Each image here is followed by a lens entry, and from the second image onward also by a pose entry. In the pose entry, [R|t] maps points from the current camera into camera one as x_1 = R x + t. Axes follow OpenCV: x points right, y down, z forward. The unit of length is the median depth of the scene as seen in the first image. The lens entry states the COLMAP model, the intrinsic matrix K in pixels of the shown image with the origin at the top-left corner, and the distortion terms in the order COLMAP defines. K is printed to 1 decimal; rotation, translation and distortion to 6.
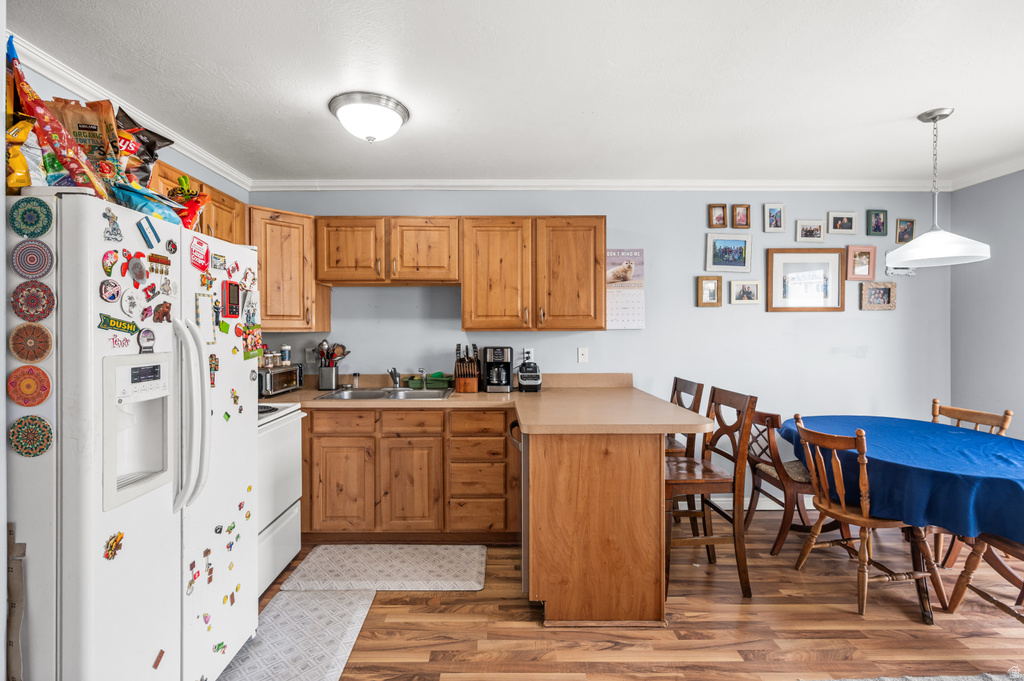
lens RADIAL K [[463.2, 0, 495.8], [0, 463.2, 334.8], [0, 0, 1]] dist [-0.000392, 0.000027]
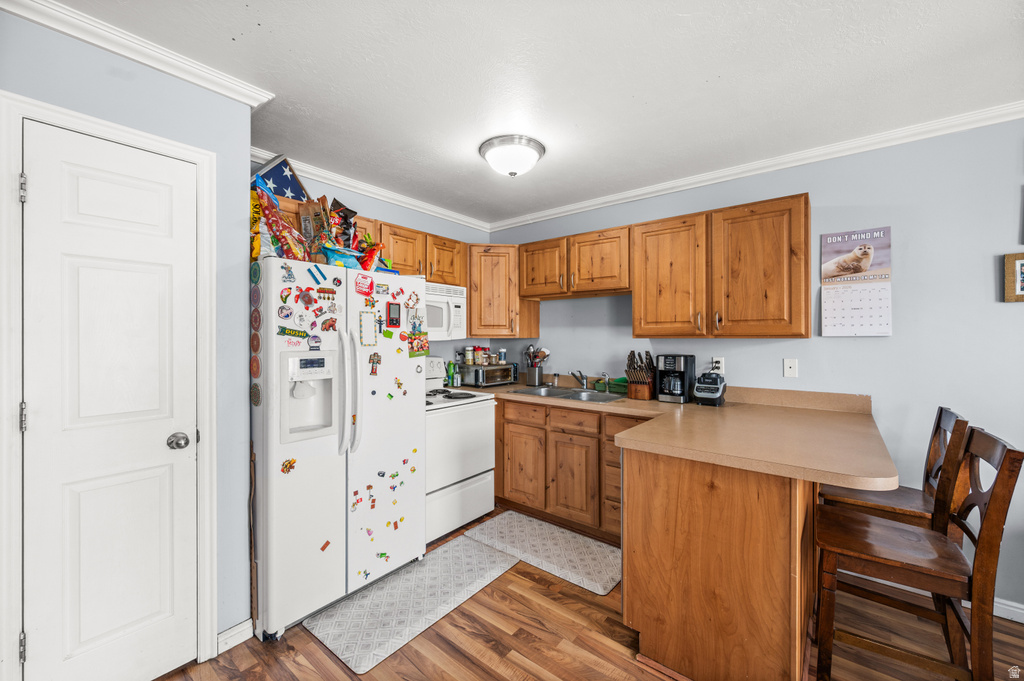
lens RADIAL K [[405.5, 0, 512.0], [0, 405.5, 340.5], [0, 0, 1]] dist [-0.000464, -0.000065]
pose [[0.779454, 0.008384, -0.626403, 0.306093], [-0.009714, 0.999952, 0.001295, -0.001339], [0.626384, 0.005076, 0.779498, 0.159540]]
